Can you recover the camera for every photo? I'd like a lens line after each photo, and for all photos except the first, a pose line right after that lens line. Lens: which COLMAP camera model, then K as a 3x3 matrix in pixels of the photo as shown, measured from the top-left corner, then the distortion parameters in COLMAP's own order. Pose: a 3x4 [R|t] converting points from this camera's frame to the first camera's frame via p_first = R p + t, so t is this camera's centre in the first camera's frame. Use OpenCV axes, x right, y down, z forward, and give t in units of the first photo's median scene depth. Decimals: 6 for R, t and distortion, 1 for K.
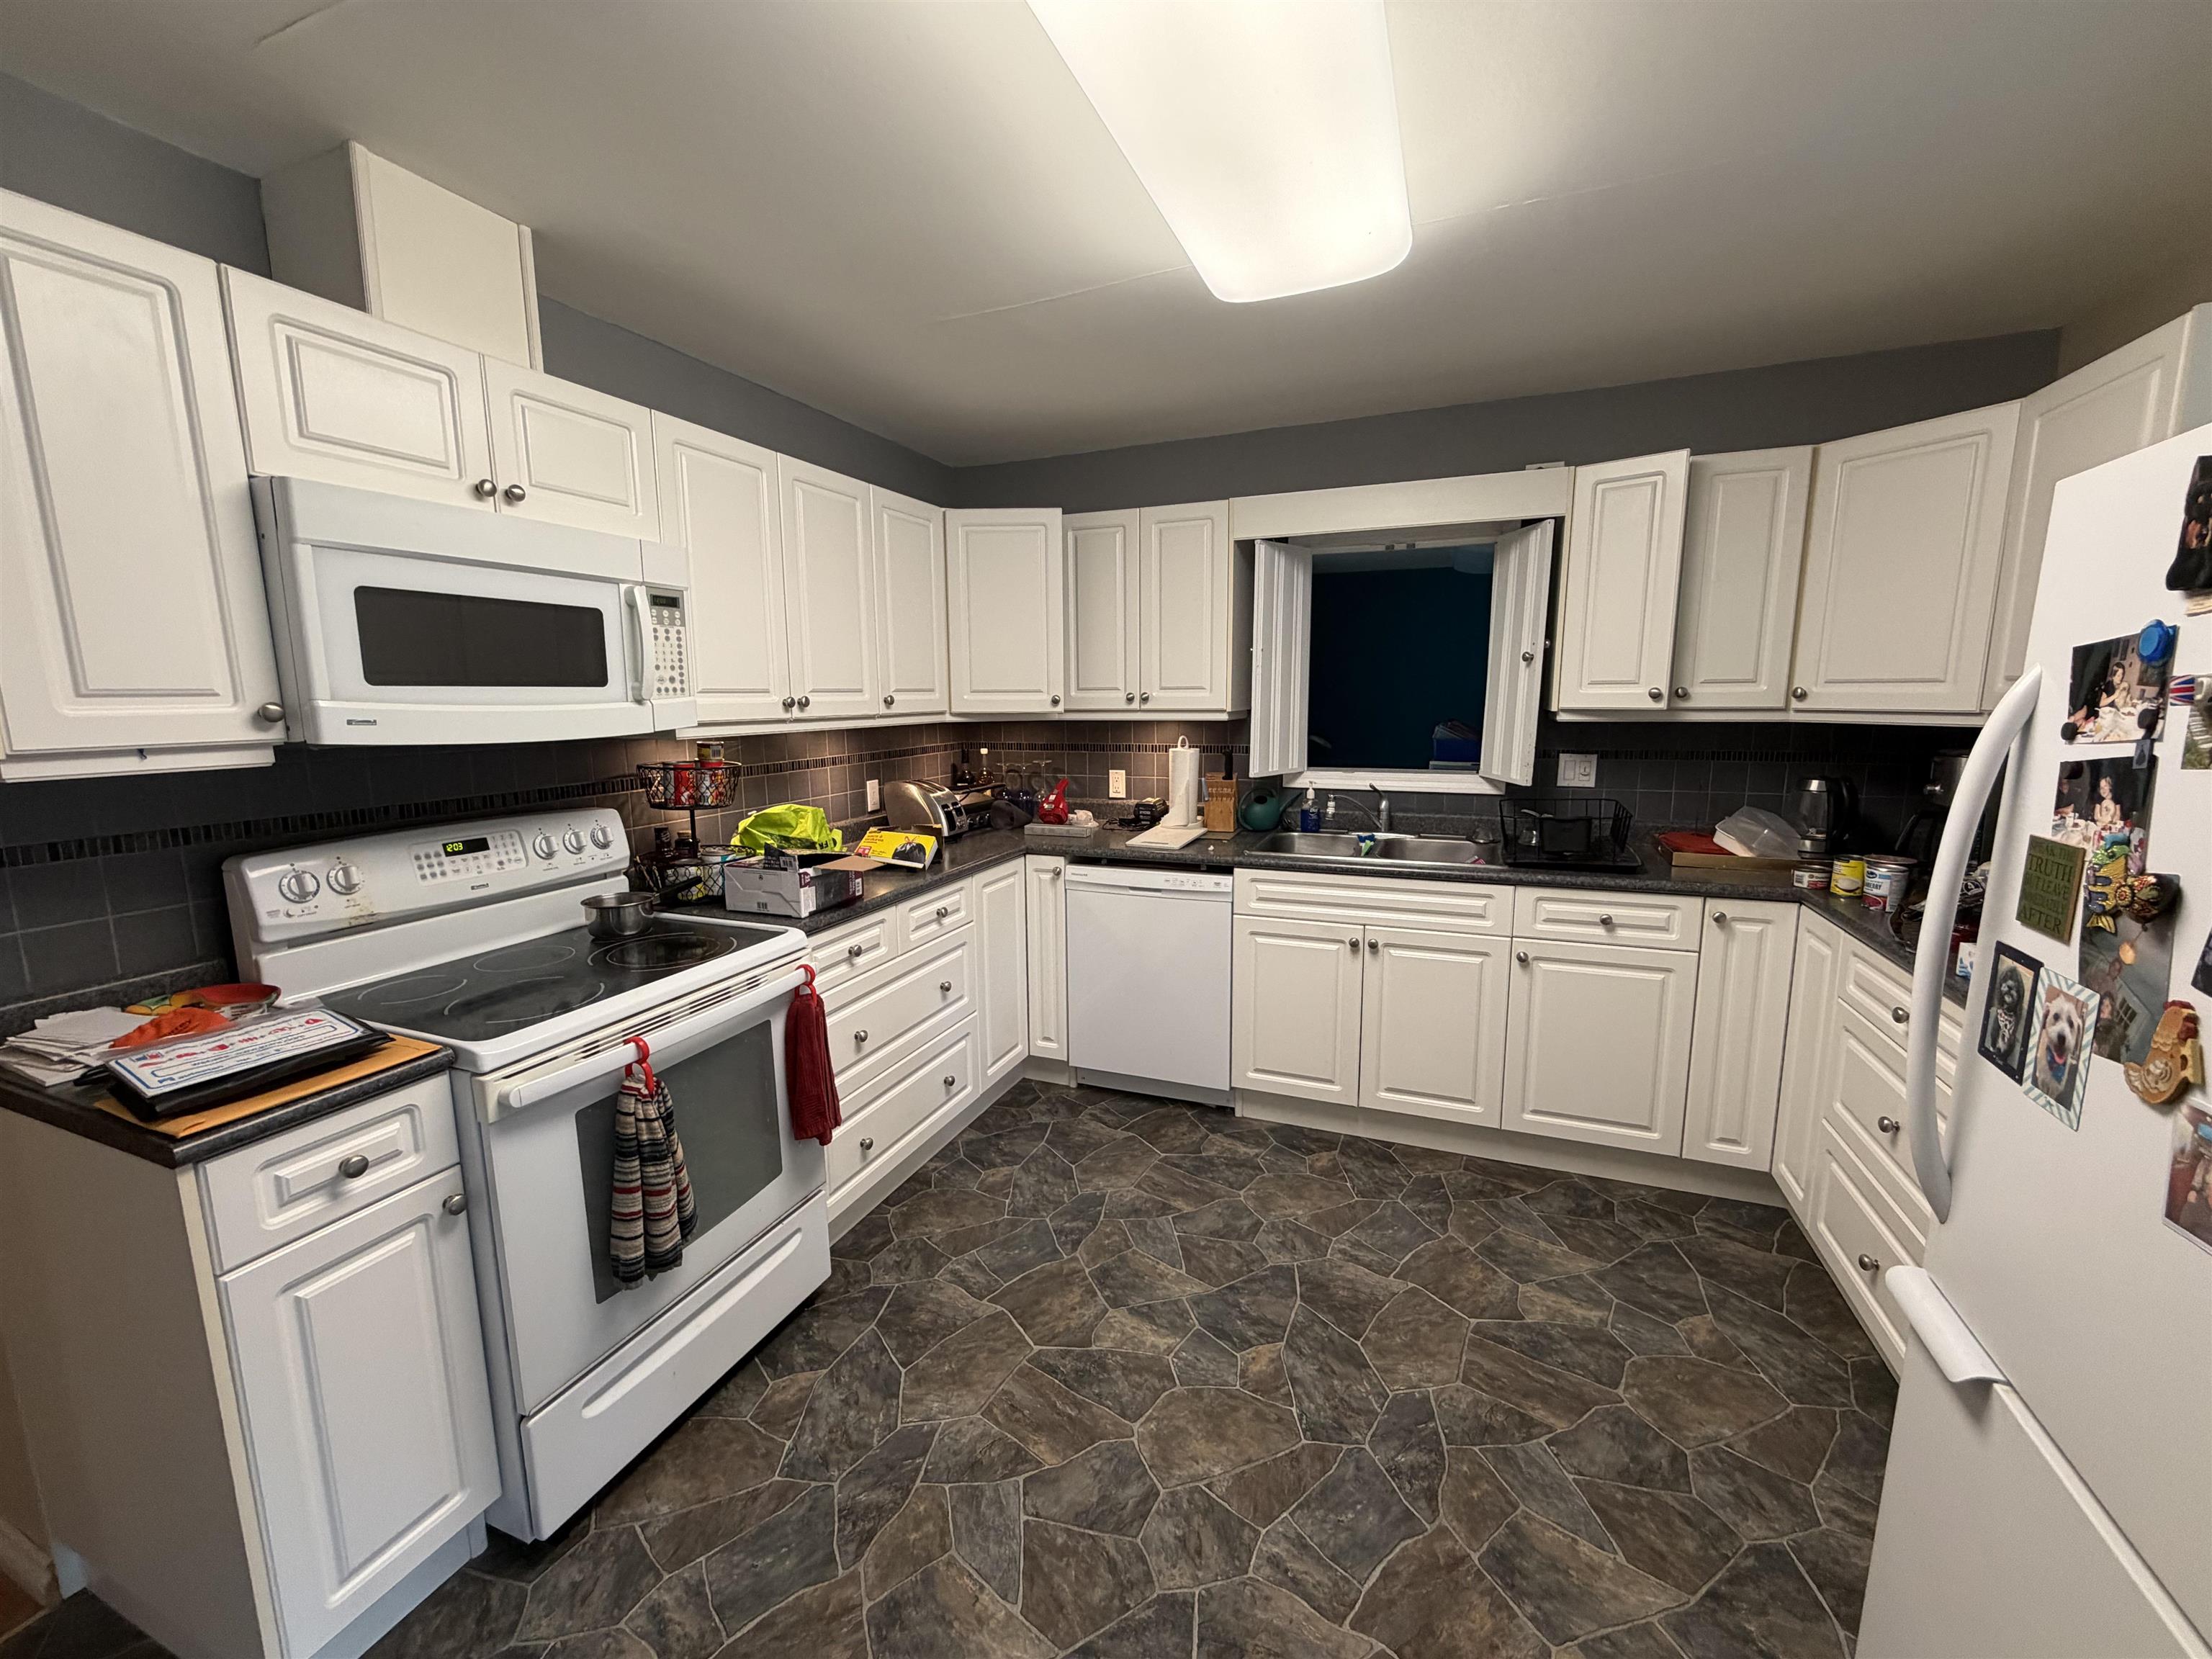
lens RADIAL K [[881.7, 0, 1104.5], [0, 881.7, 826.5], [0, 0, 1]] dist [0.001258, 0.000191]
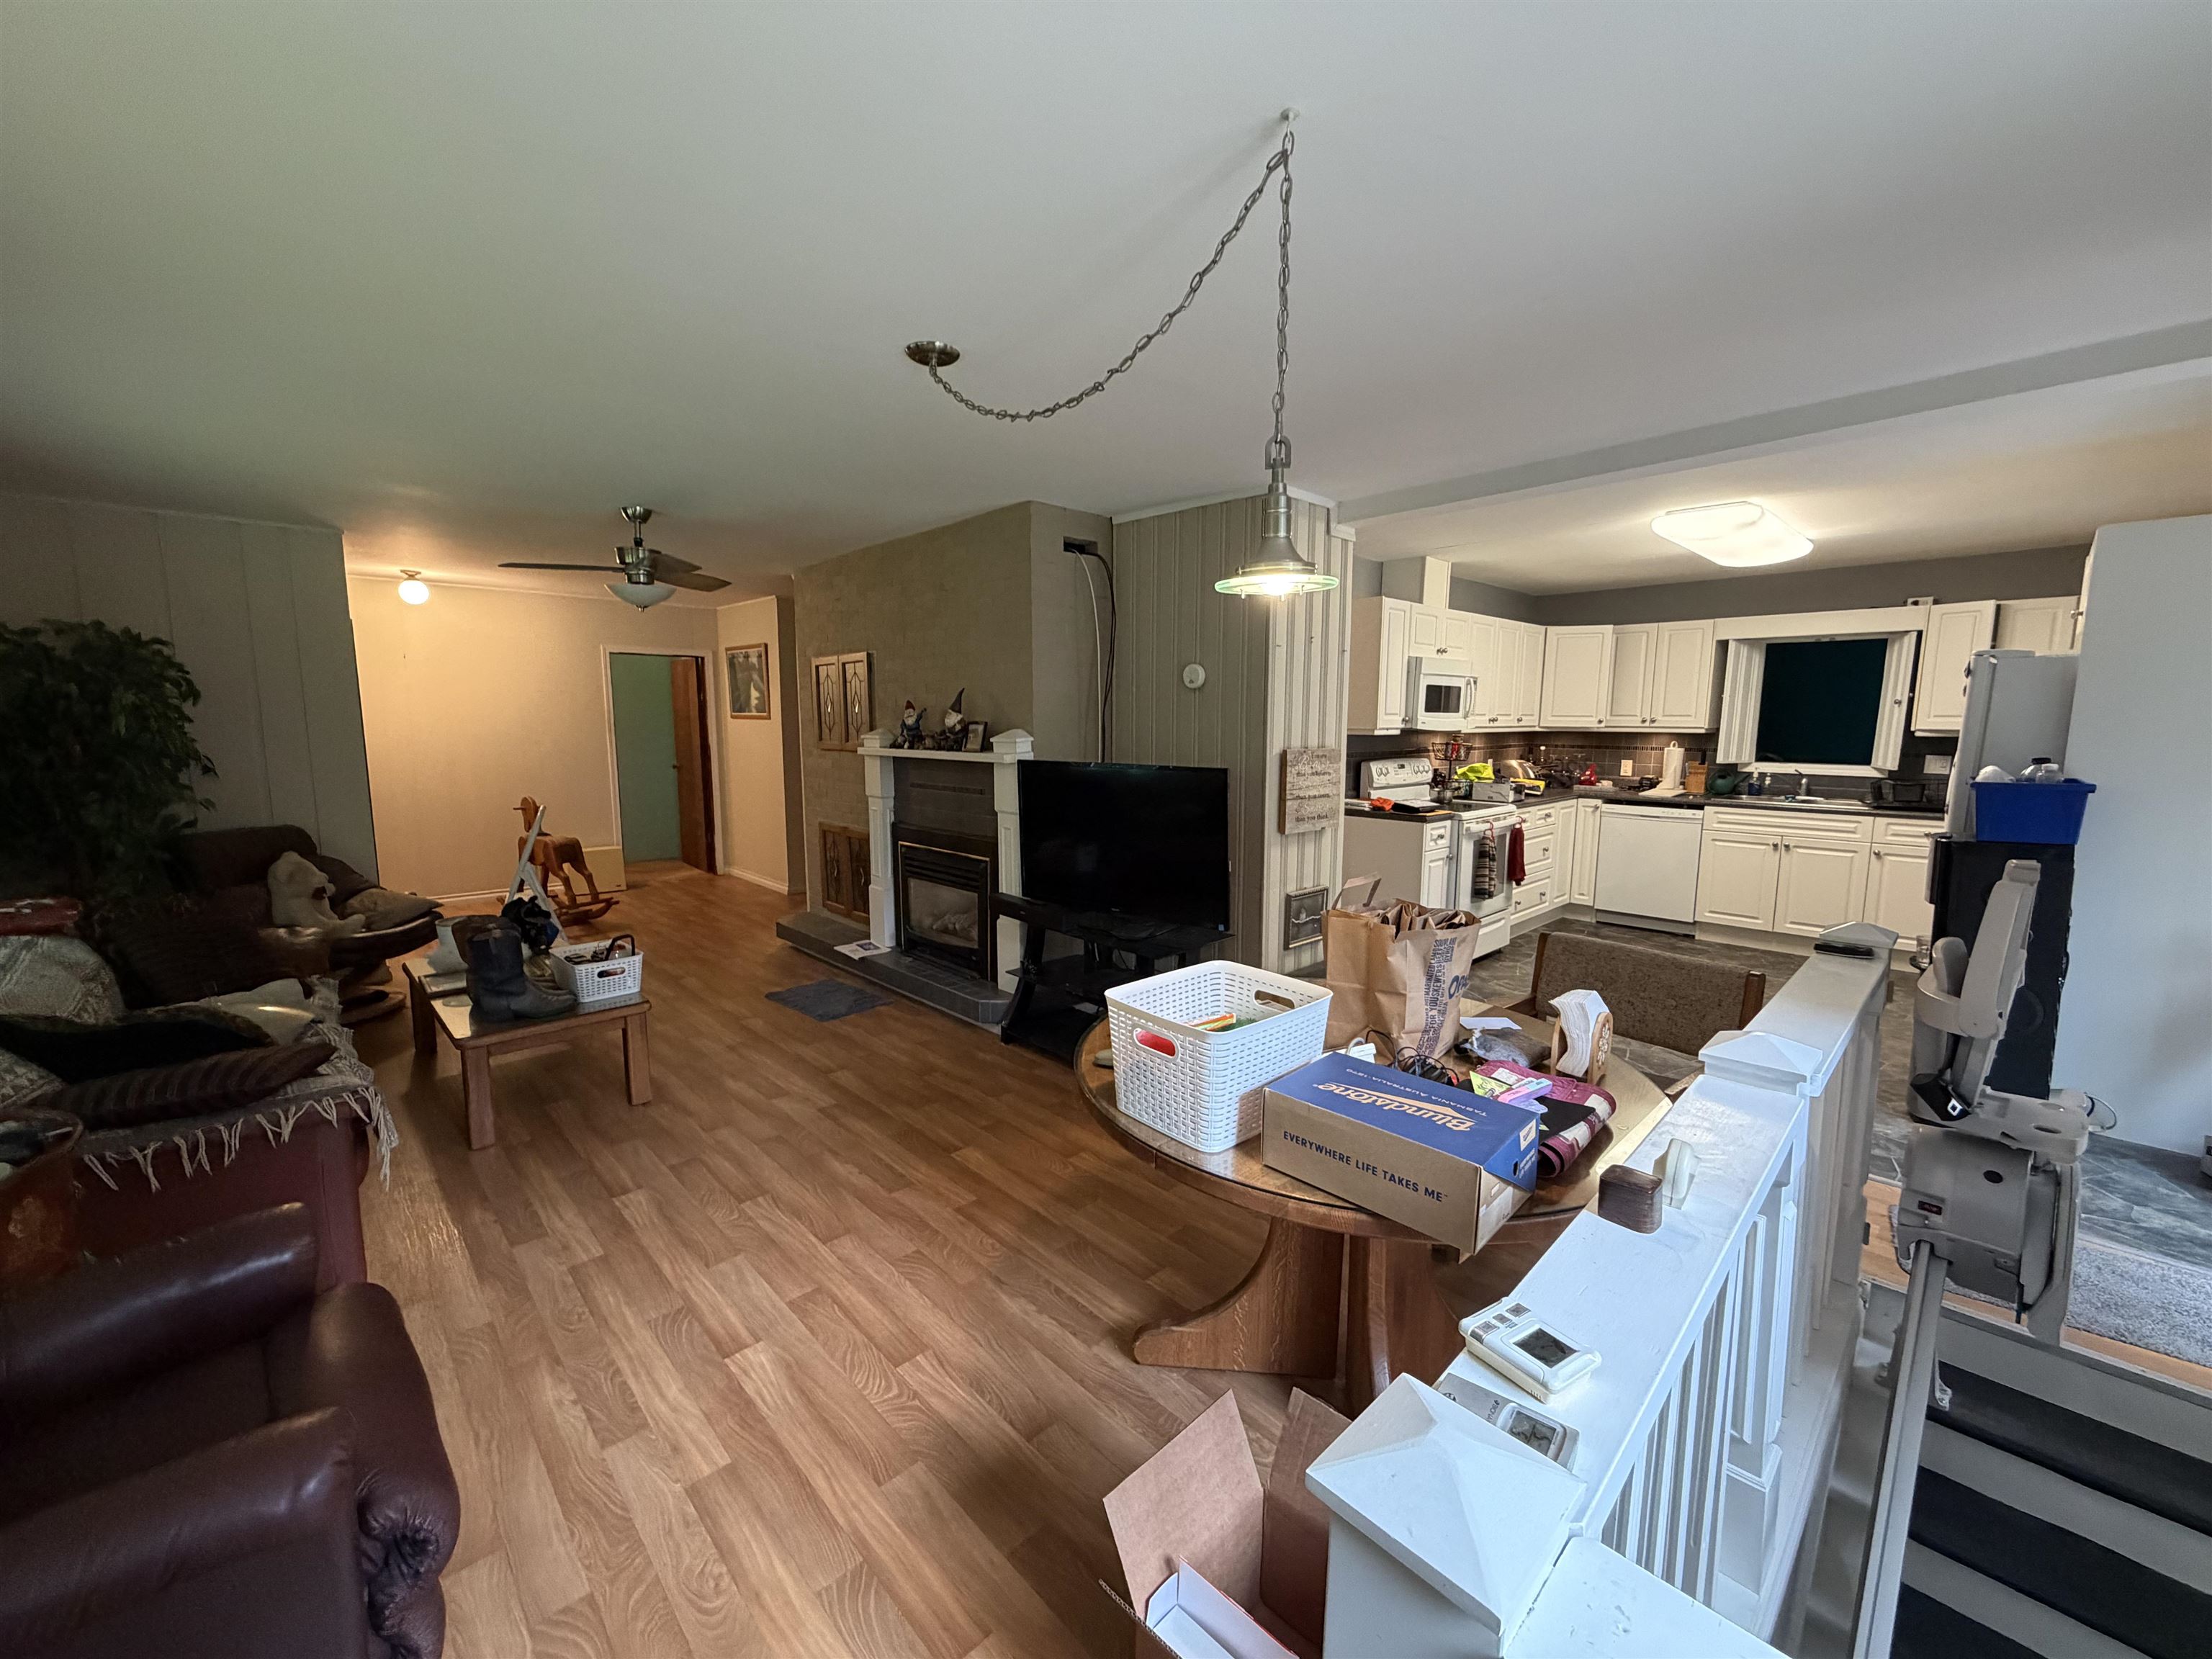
lens RADIAL K [[881.7, 0, 1094.6], [0, 881.7, 828.5], [0, 0, 1]] dist [0.001258, 0.000191]
pose [[0.907942, 0.067301, -0.413657, -0.258273], [-0.076376, 0.997064, -0.005418, 0.198913], [0.412078, 0.036512, 0.910417, -1.287001]]
